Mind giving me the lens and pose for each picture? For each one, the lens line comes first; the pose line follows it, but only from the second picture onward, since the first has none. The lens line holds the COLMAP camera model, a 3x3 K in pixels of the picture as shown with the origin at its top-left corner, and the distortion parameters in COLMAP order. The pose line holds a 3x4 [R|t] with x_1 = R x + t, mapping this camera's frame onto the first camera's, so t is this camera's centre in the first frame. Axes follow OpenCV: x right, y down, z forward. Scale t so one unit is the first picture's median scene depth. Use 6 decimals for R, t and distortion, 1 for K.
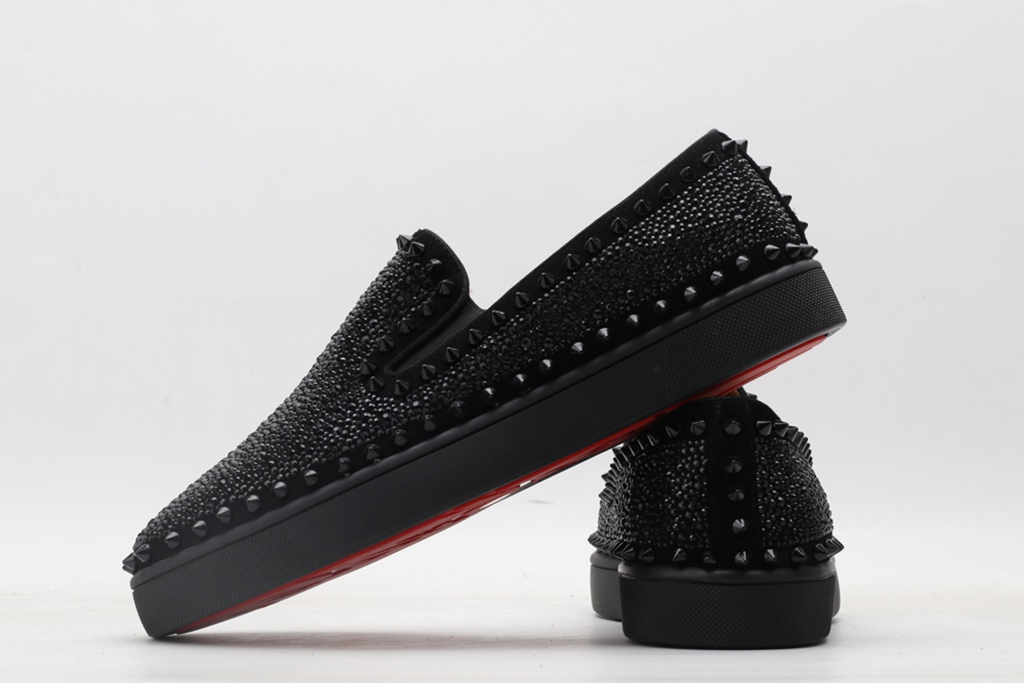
lens RADIAL K [[2401.8, 0, 512.3], [0, 2401.8, 337.1], [0, 0, 1]] dist [0.141105, 0.000000]
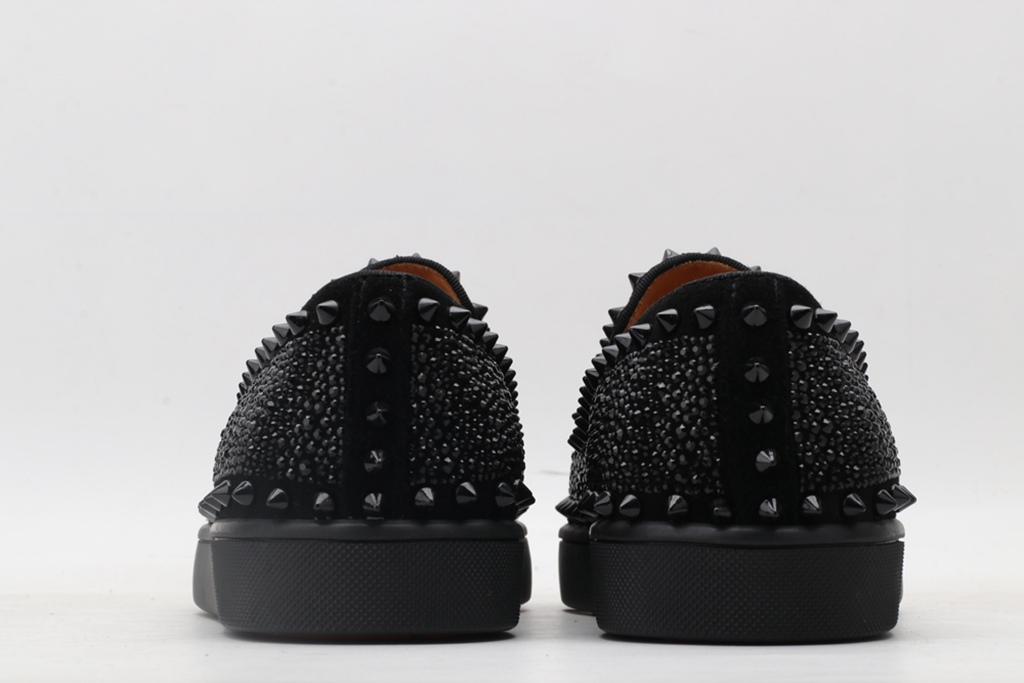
lens RADIAL K [[2401.8, 0, 511.8], [0, 2401.8, 346.3], [0, 0, 1]] dist [0.141105, 0.000000]
pose [[0.999985, -0.003708, -0.004141, 0.025808], [0.003647, 0.999886, -0.014628, 0.055645], [0.004195, 0.014613, 0.999884, 0.322497]]
